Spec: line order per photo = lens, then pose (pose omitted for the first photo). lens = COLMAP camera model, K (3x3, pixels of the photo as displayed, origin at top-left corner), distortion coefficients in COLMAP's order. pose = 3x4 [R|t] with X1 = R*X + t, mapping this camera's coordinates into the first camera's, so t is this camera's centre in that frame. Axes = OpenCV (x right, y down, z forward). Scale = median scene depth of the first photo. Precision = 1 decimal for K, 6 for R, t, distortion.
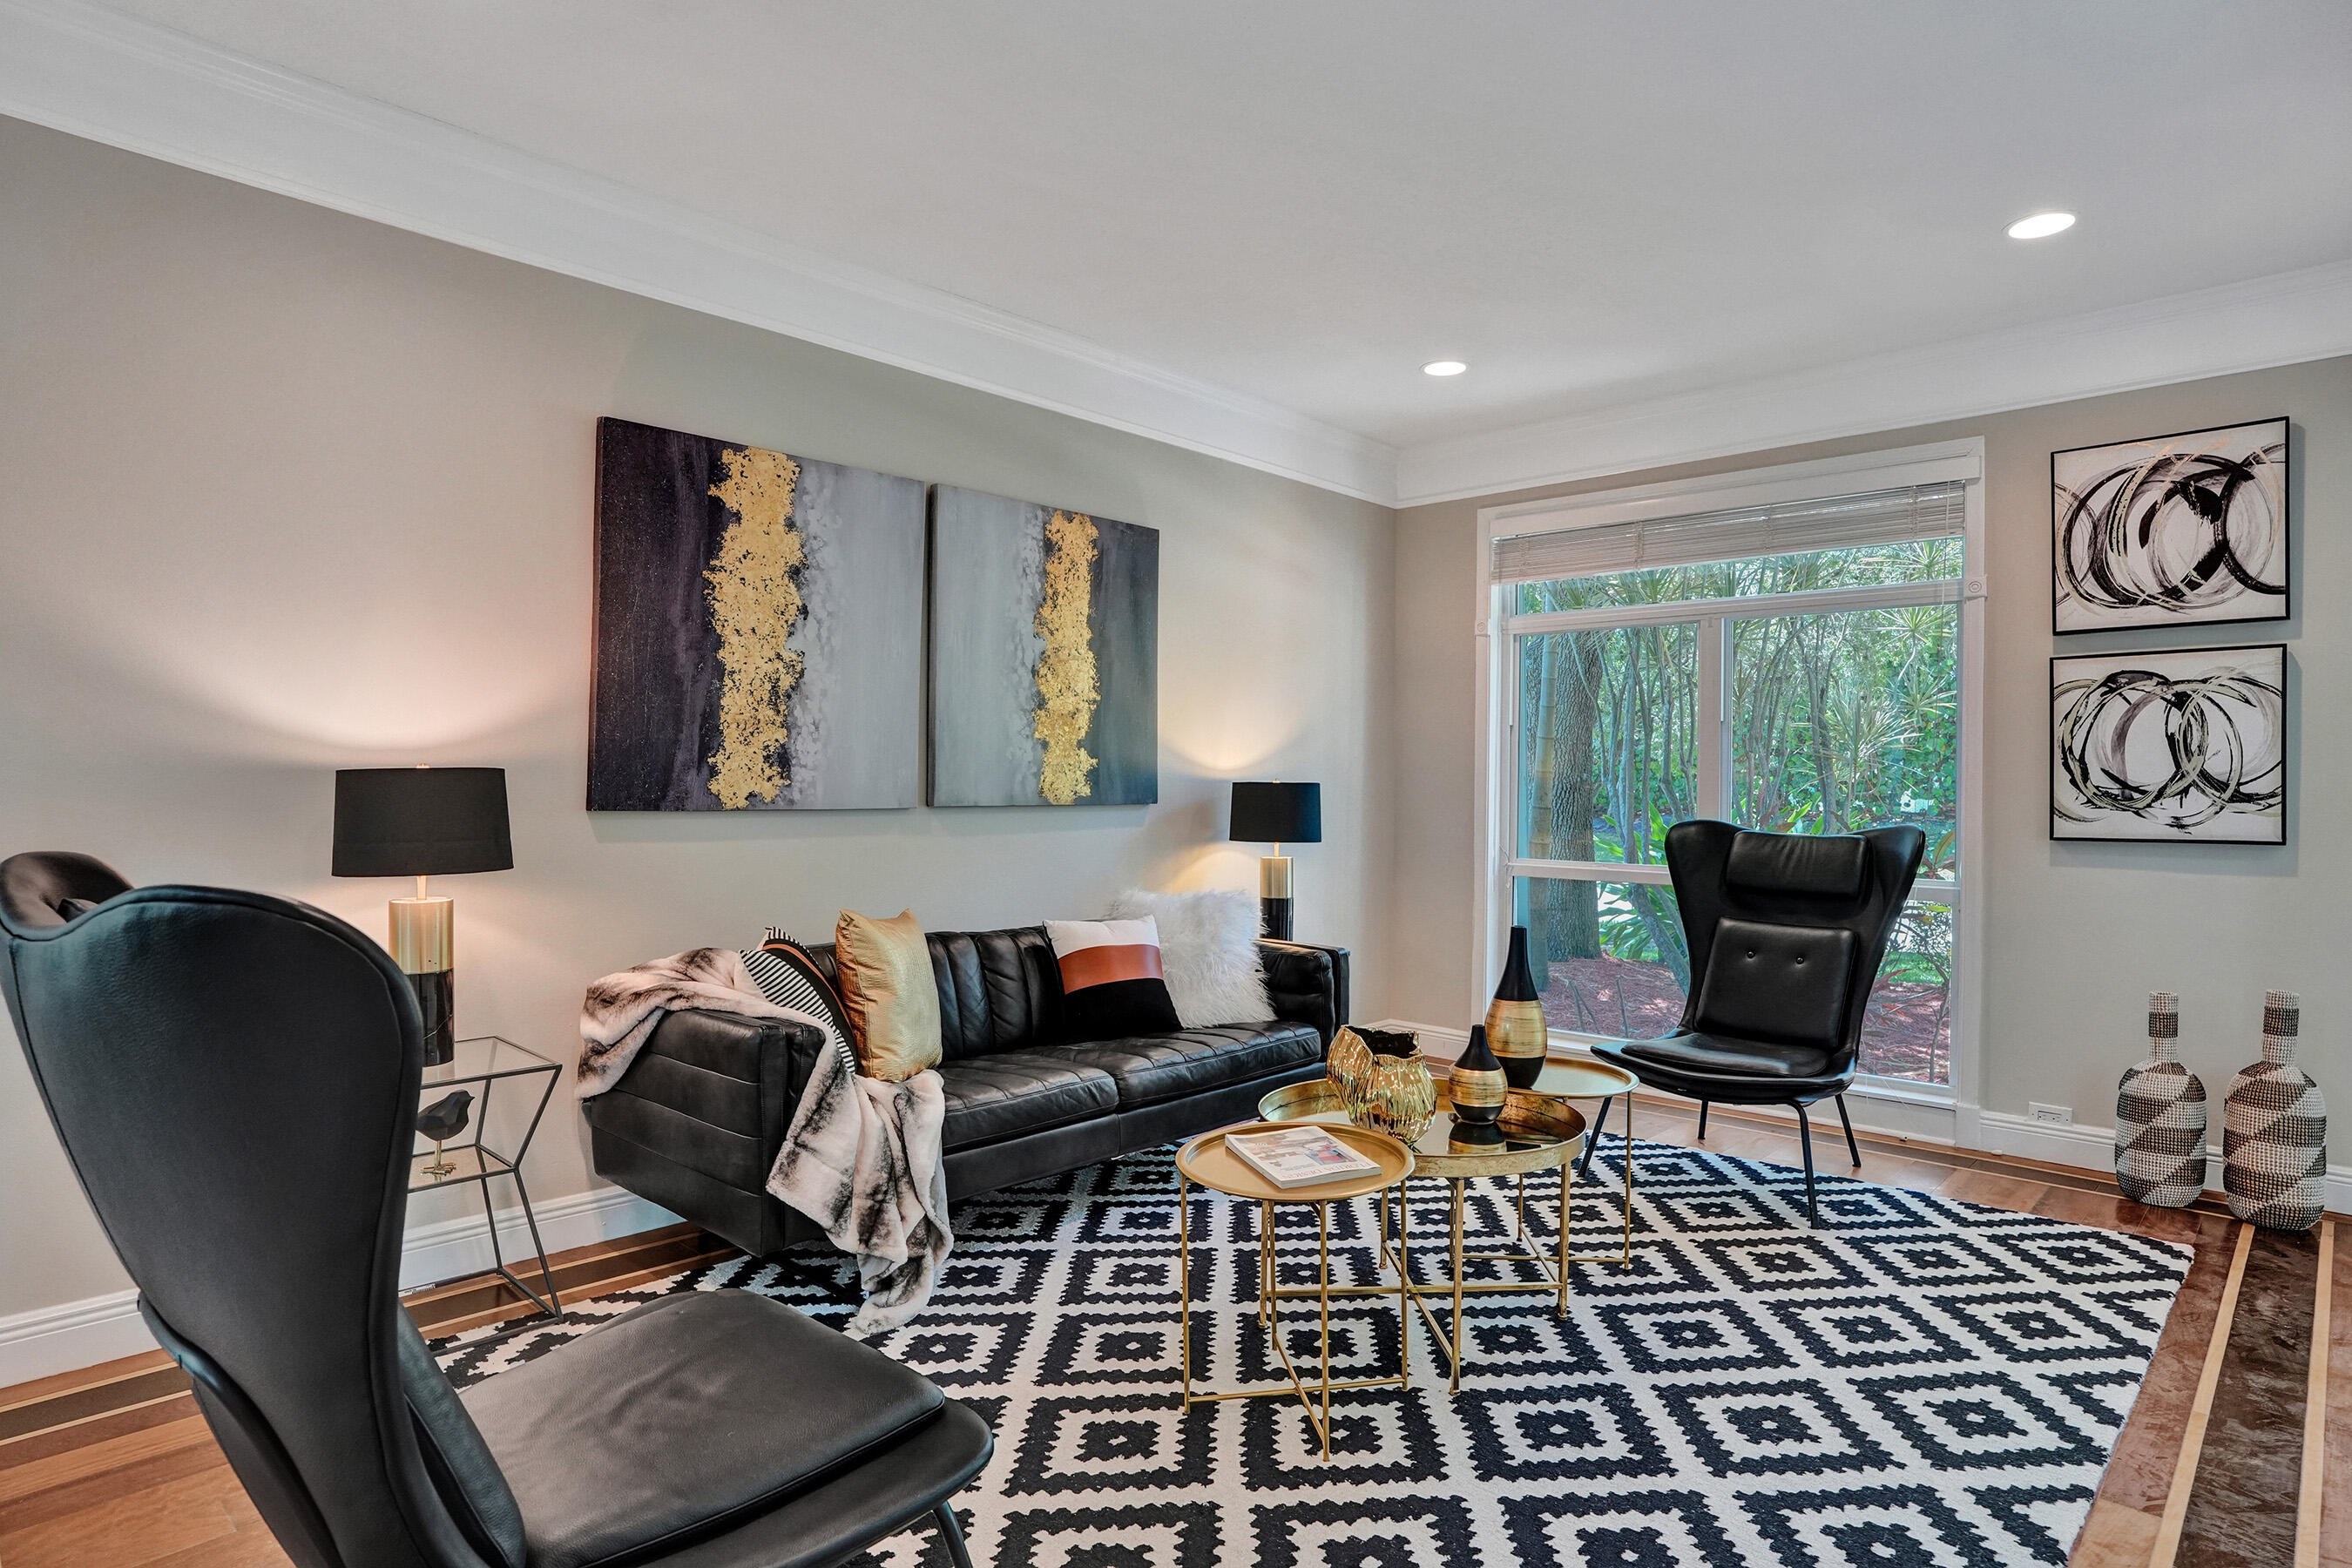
lens RADIAL K [[1305.3, 0, 1173.9], [0, 1305.3, 777.8], [0, 0, 1]] dist [-0.007126, -0.000292]
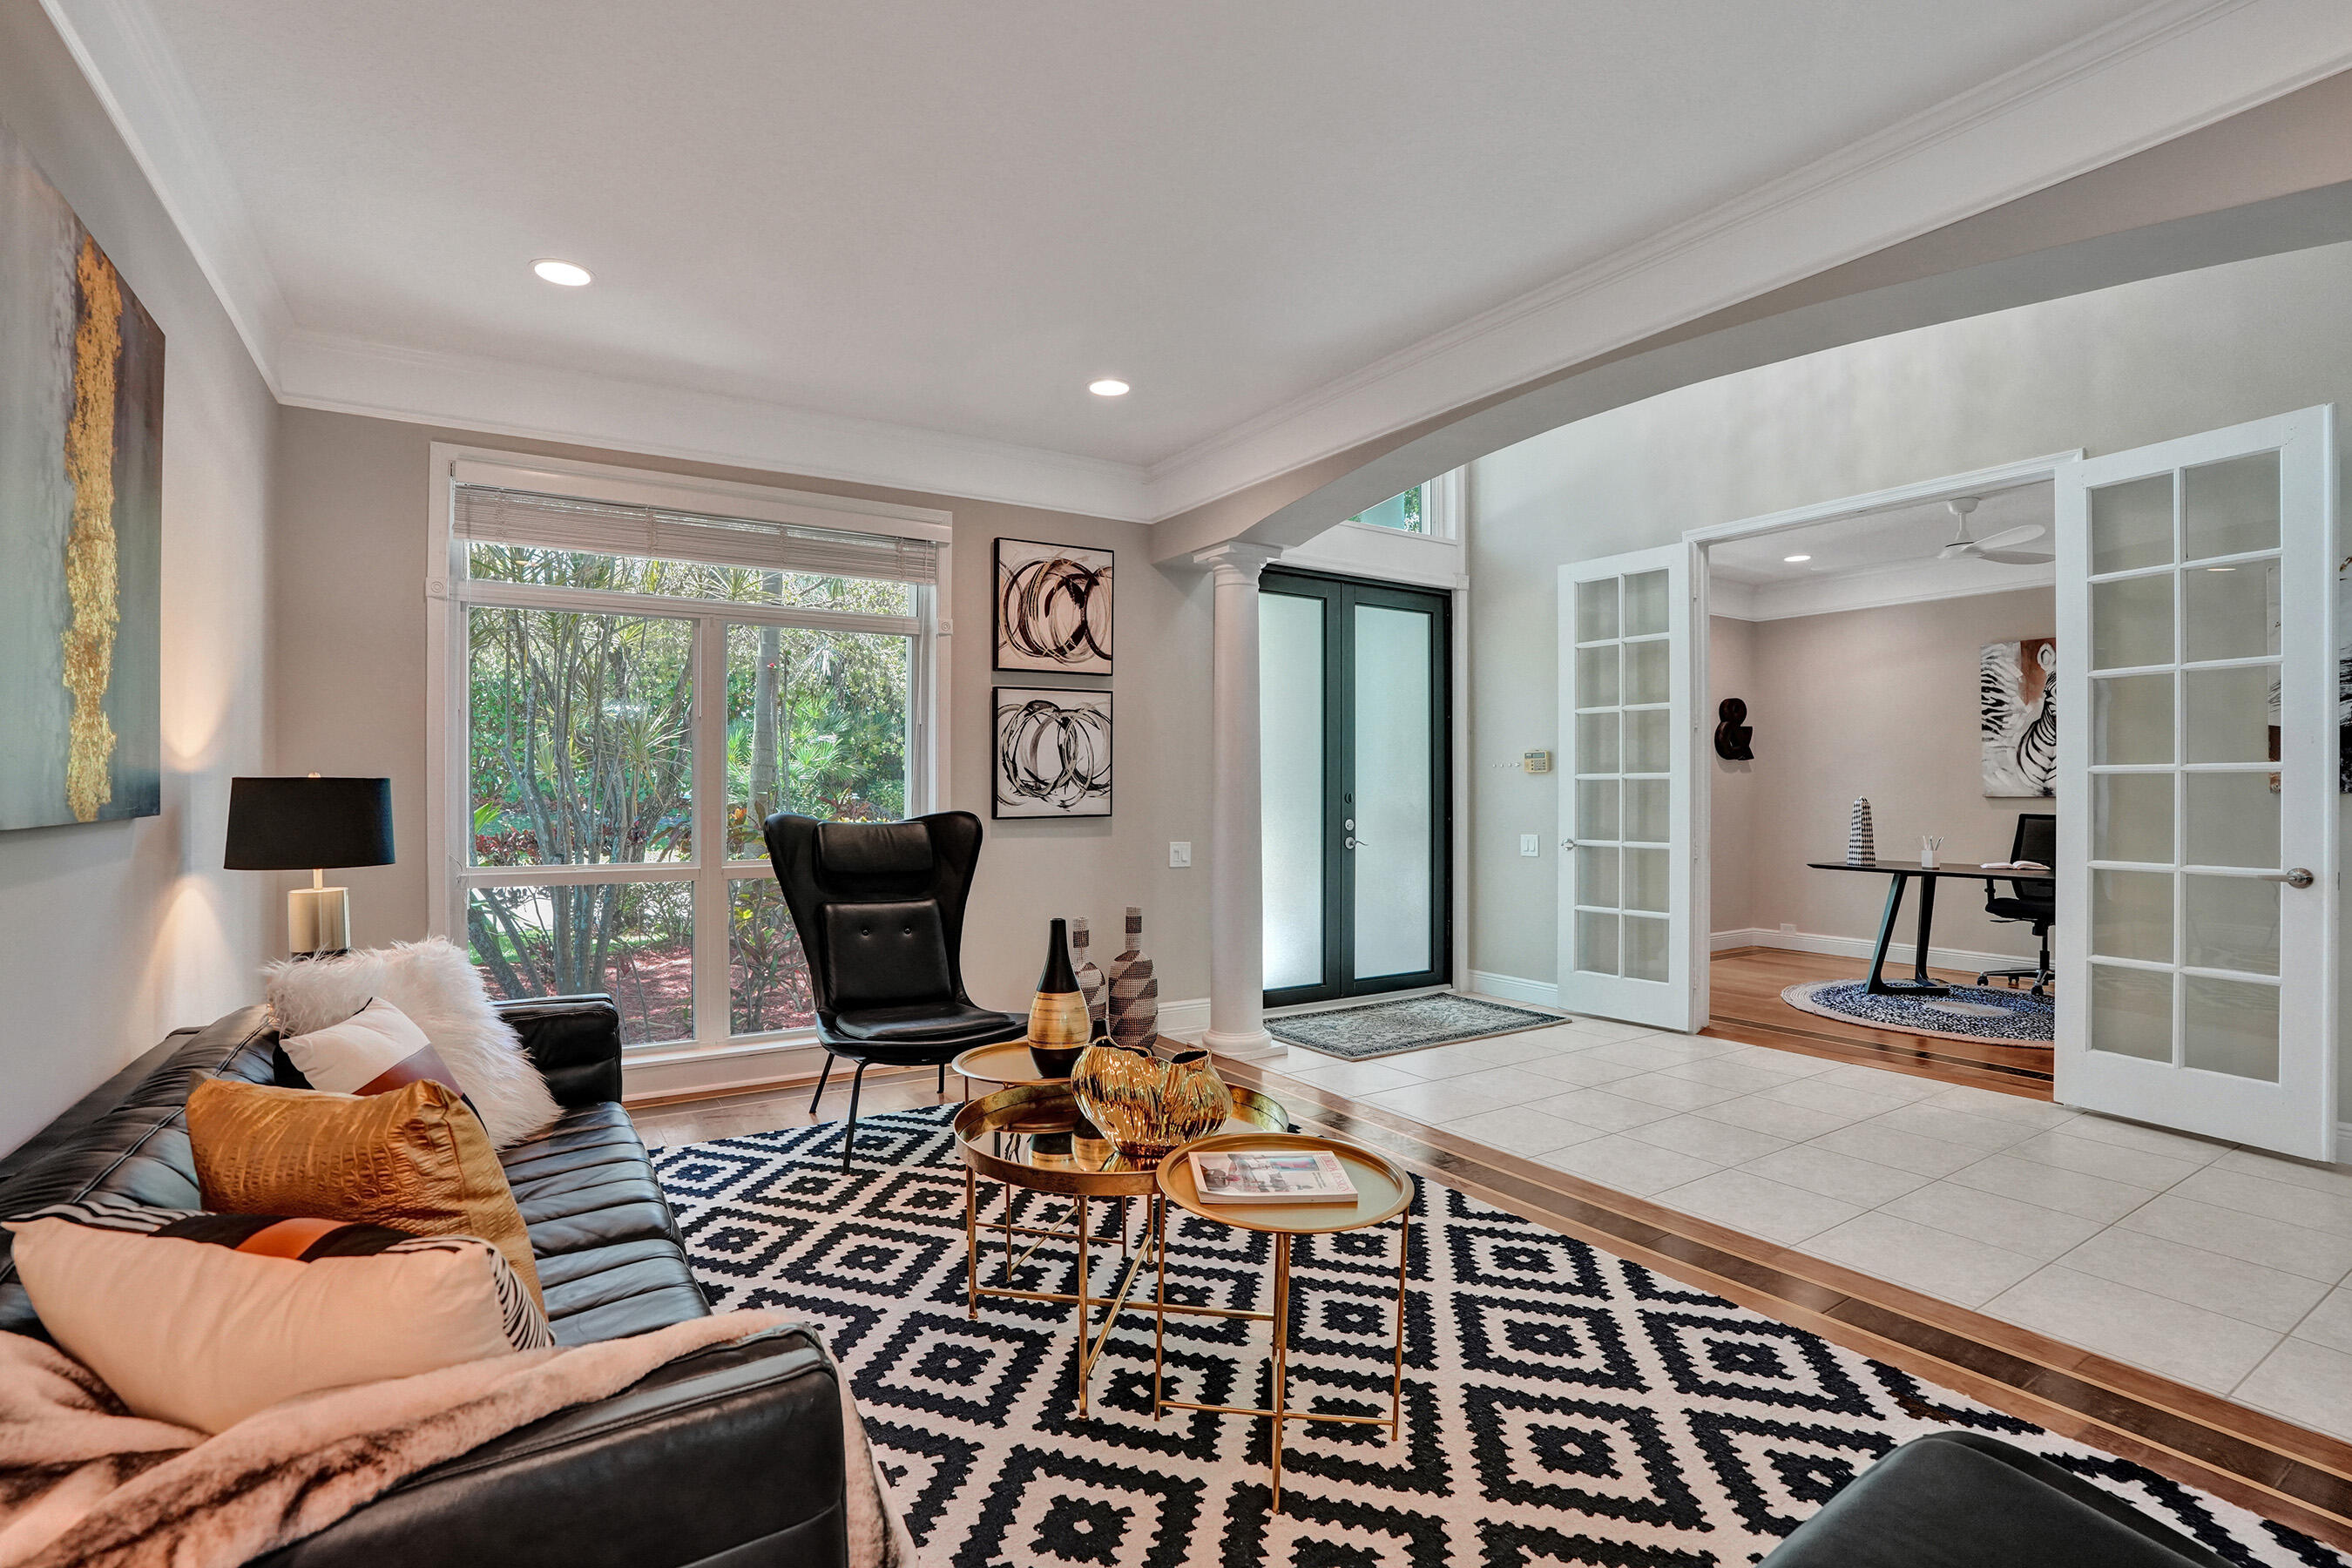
lens RADIAL K [[1110.1, 0, 1169.5], [0, 1110.1, 787.8], [0, 0, 1]] dist [-0.051603, 0.019210]
pose [[0.248366, -0.009218, 0.968622, -0.437467], [-0.001050, 0.999952, 0.009786, 0.003071], [-0.968666, -0.003448, 0.248344, 0.559671]]
